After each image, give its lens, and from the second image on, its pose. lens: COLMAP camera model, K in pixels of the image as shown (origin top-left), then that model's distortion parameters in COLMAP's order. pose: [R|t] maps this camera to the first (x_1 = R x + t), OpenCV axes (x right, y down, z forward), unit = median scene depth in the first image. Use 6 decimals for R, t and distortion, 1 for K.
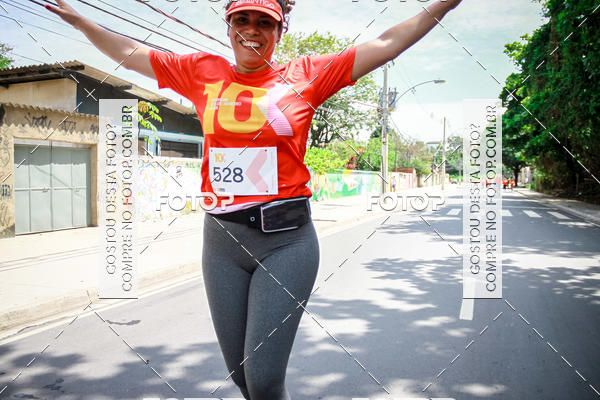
lens RADIAL K [[496.1, 0, 278.7], [0, 496.1, 210.7], [0, 0, 1]] dist [-0.185655, 0.115929]
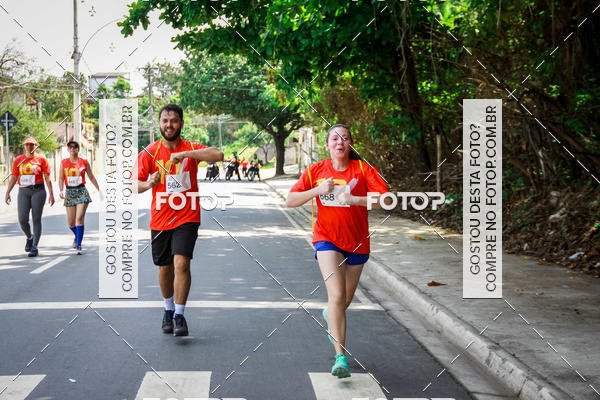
lens RADIAL K [[1070.2, 0, 294.8], [0, 1070.2, 197.9], [0, 0, 1]] dist [0.255144, 0.000000]
pose [[0.896924, -0.025873, 0.441427, 0.245232], [0.039452, 0.998988, -0.021610, -0.026503], [-0.440421, 0.036798, 0.897037, 0.412563]]
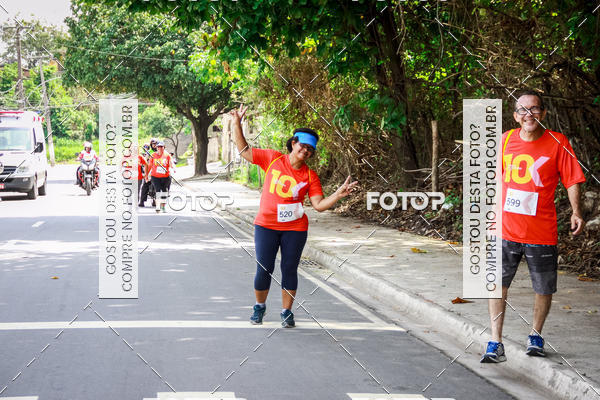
lens RADIAL K [[1443.8, 0, 297.6], [0, 1443.8, 205.9], [0, 0, 1]] dist [0.510322, 0.000000]
pose [[0.868299, -0.021982, 0.495554, 0.216175], [0.037044, 0.999101, -0.020589, -0.023496], [-0.494656, 0.036235, 0.868333, 0.395984]]
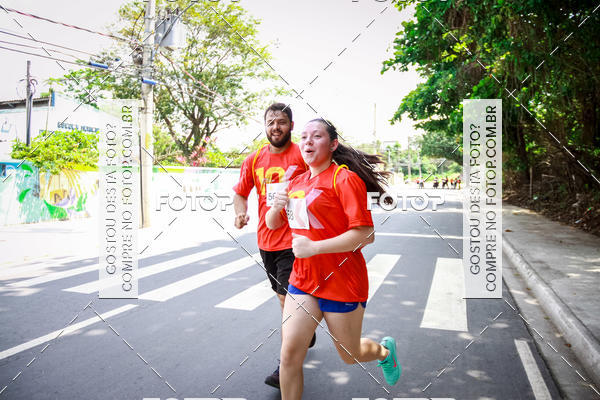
lens RADIAL K [[496.1, 0, 294.5], [0, 496.1, 205.7], [0, 0, 1]] dist [-0.185655, 0.115929]
pose [[0.995764, -0.014623, 0.090781, 0.243916], [0.015911, 0.999783, -0.013482, -0.021784], [-0.090564, 0.014869, 0.995780, 0.362445]]
